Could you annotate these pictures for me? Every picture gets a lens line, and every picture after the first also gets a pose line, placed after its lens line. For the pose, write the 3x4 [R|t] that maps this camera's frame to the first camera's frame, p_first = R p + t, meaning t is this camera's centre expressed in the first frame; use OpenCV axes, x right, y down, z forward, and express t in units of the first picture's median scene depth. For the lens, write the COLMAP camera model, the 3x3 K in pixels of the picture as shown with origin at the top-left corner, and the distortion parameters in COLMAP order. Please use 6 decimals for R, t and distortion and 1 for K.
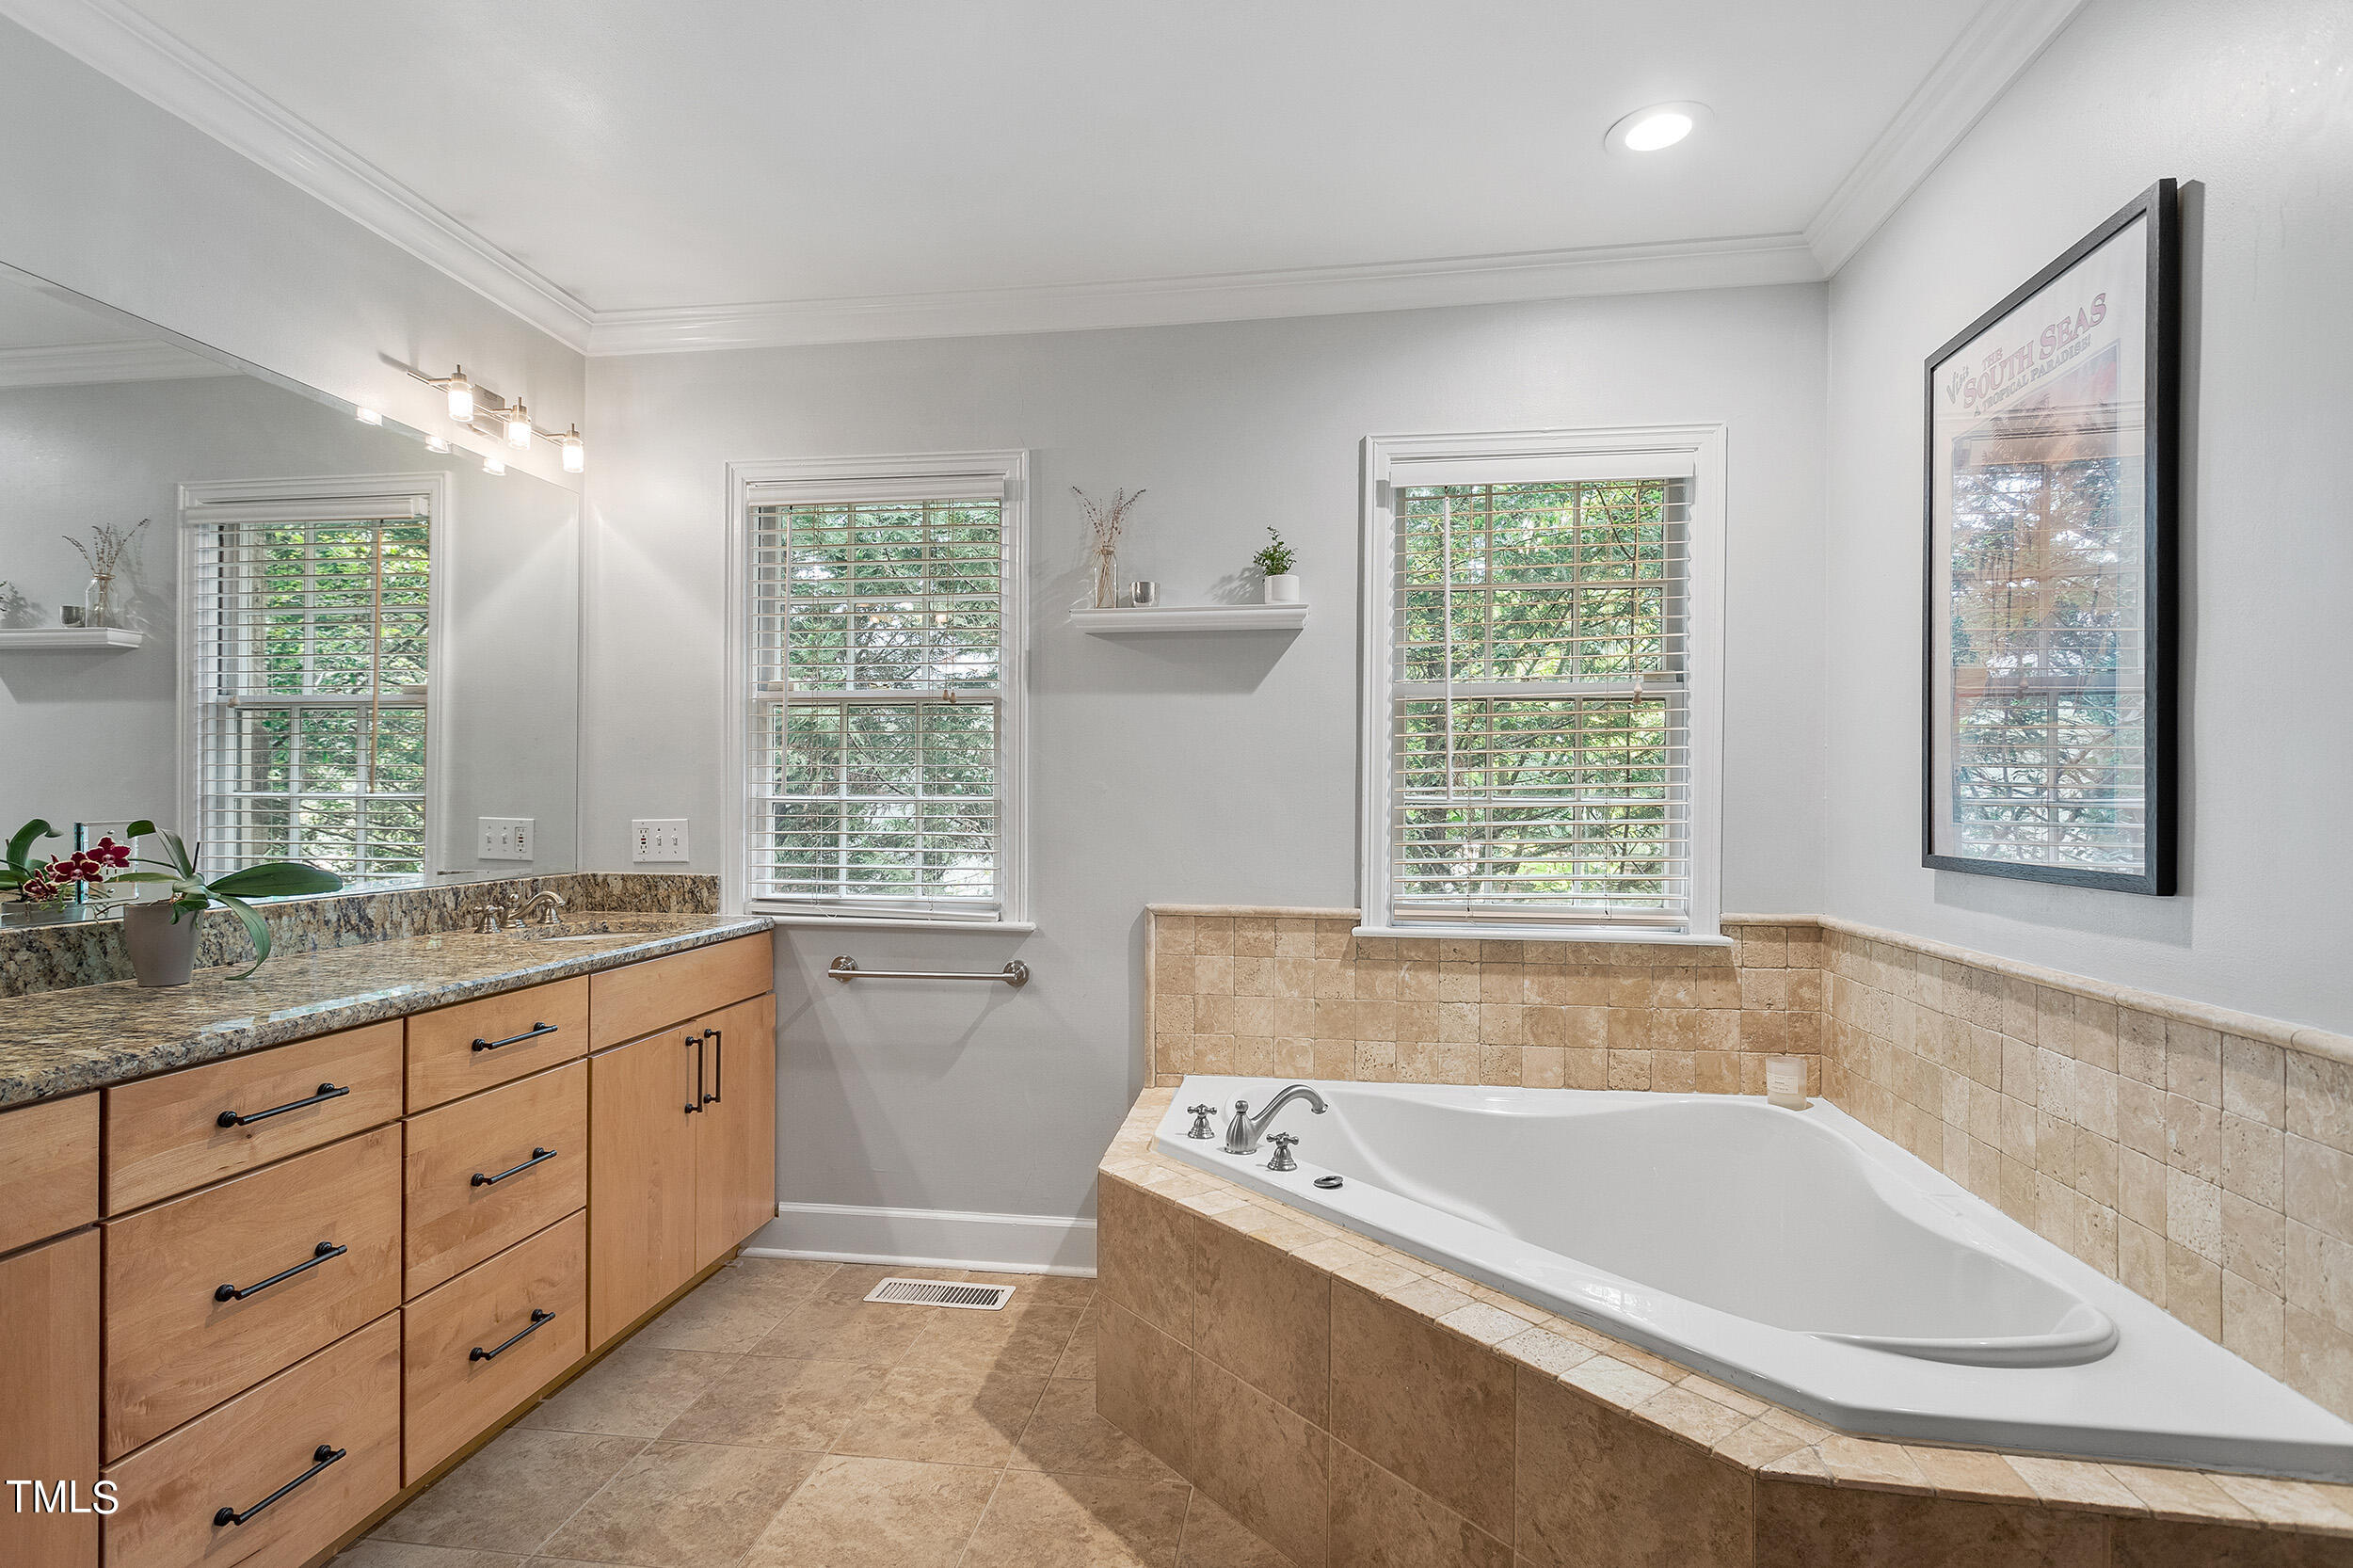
lens RADIAL K [[1141.6, 0, 1176.4], [0, 1141.6, 789.4], [0, 0, 1]] dist [0.005668, 0.000524]
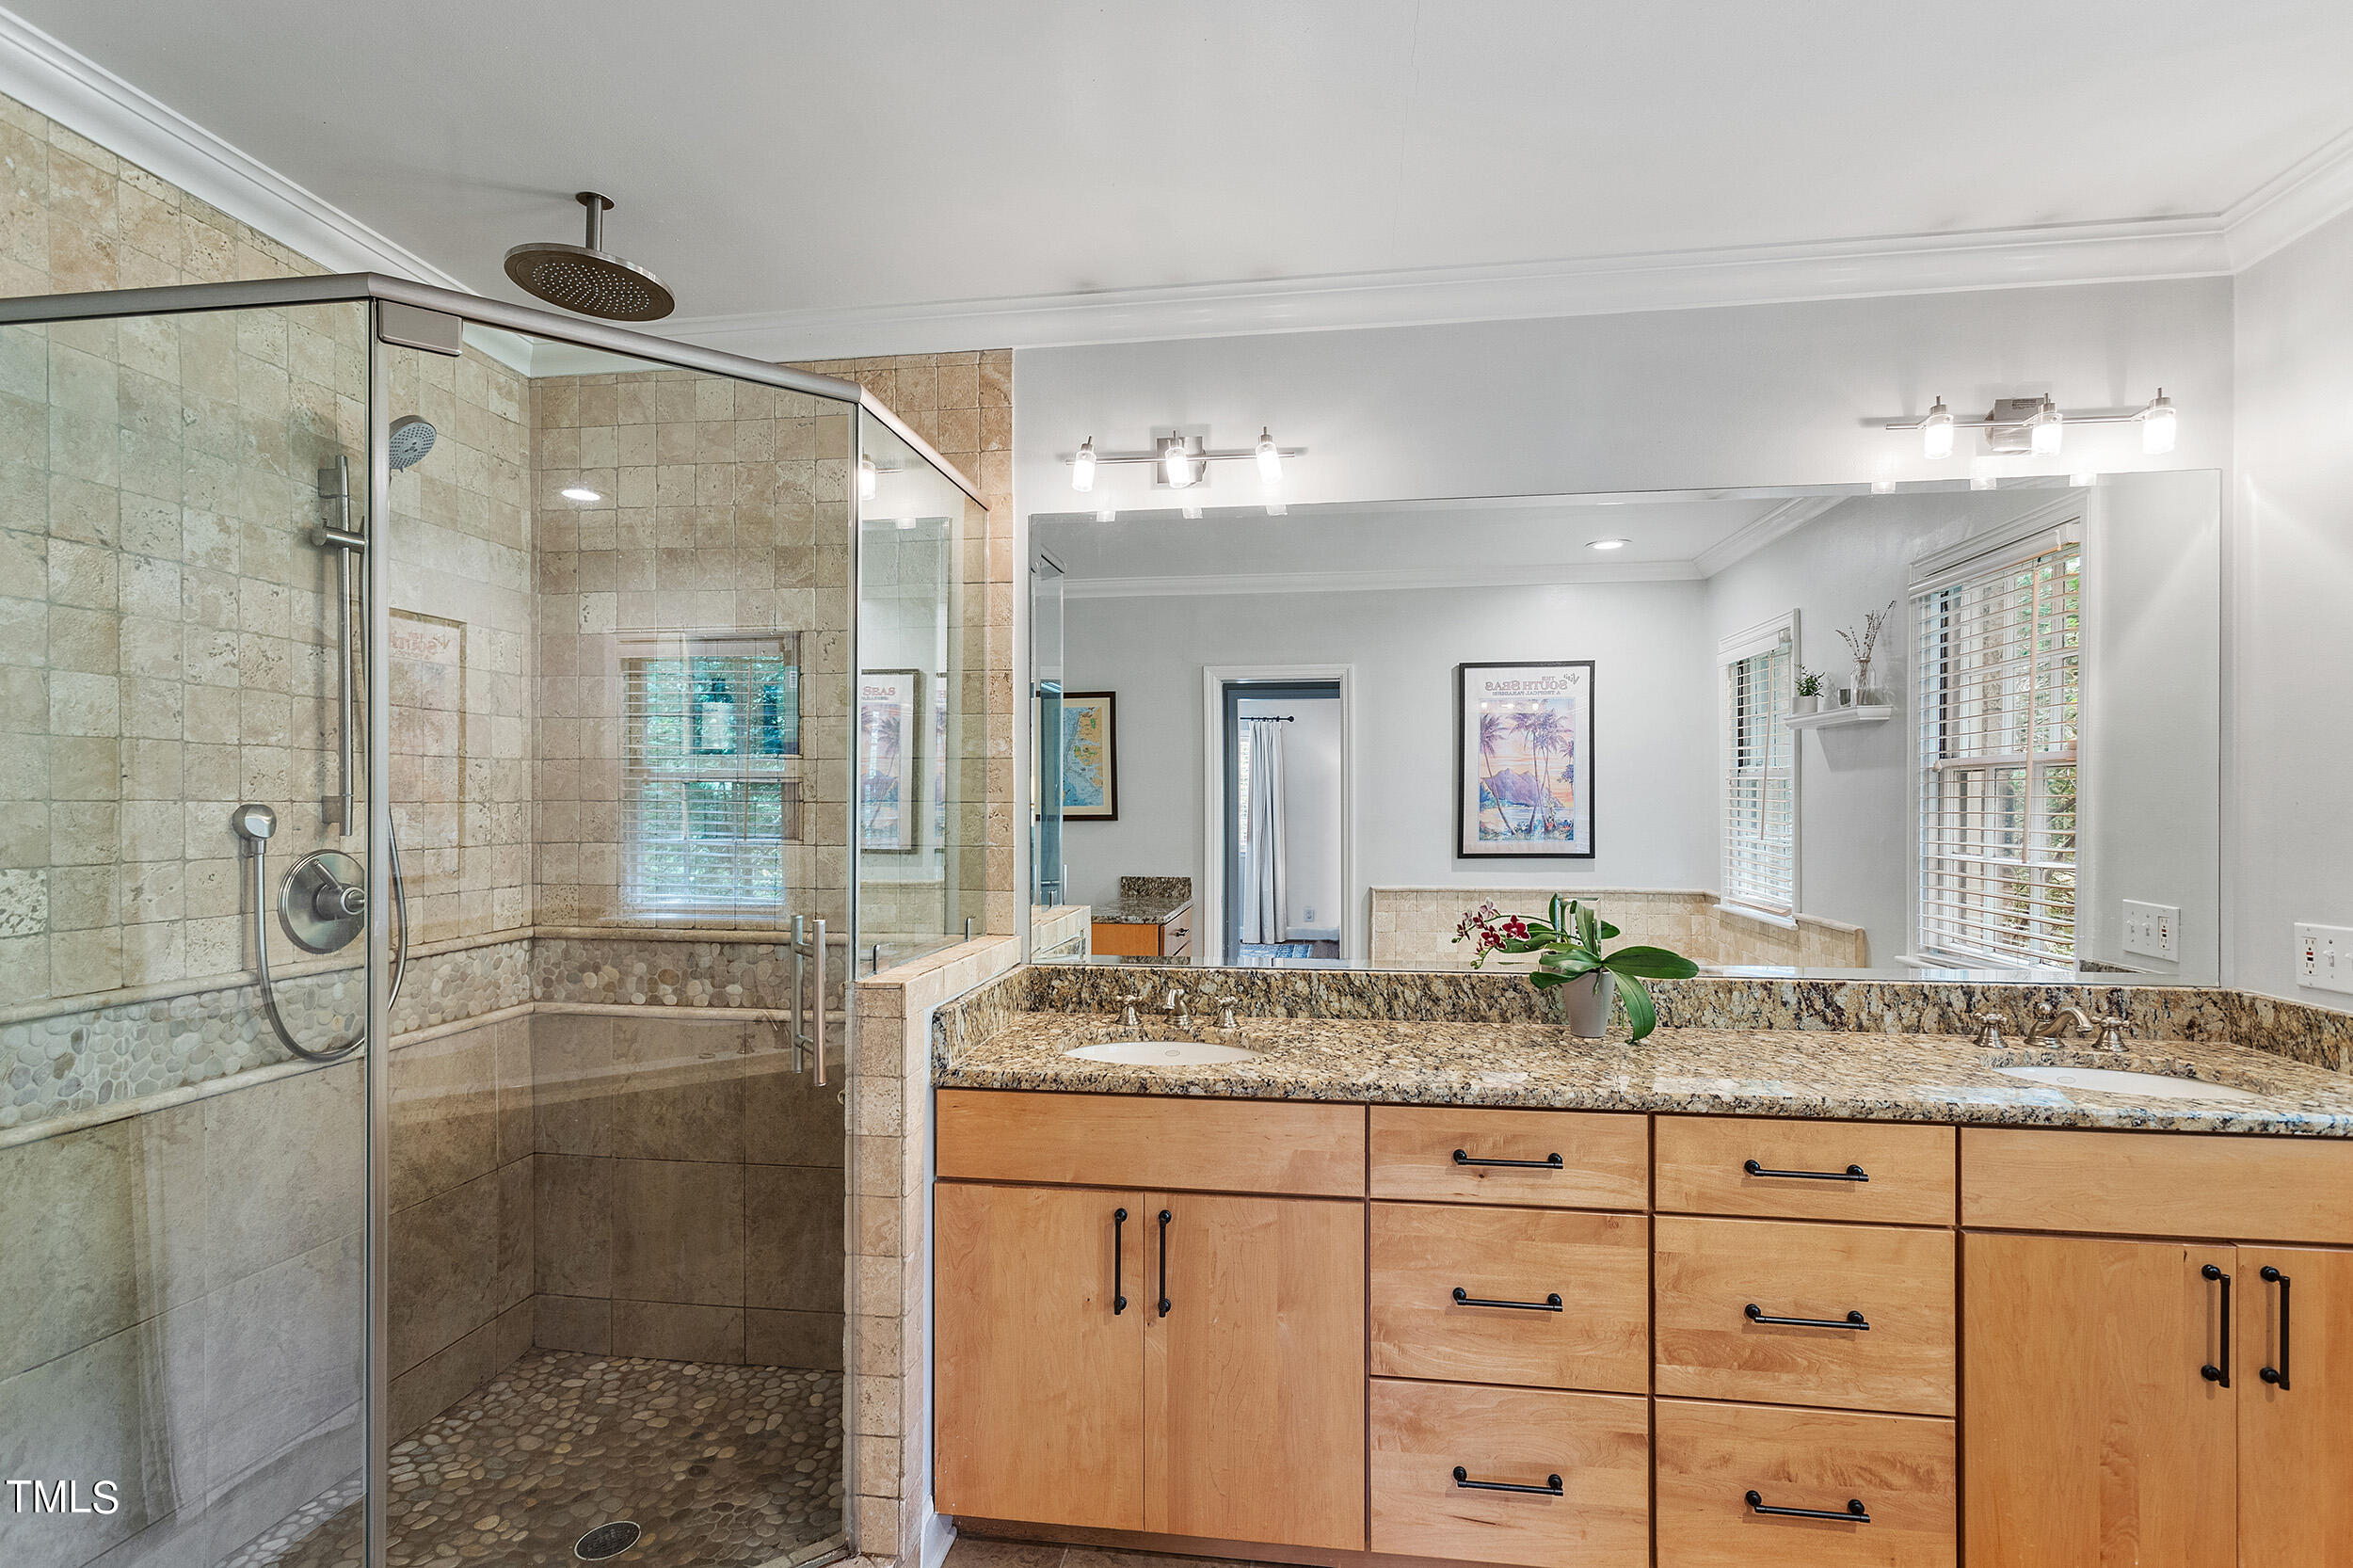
lens RADIAL K [[1141.6, 0, 1177.0], [0, 1141.6, 797.8], [0, 0, 1]] dist [0.005668, 0.000524]
pose [[0.016611, -0.009503, -0.999817, 0.249718], [0.003930, 0.999948, -0.009439, -0.055317], [0.999854, -0.003773, 0.016647, 0.403807]]
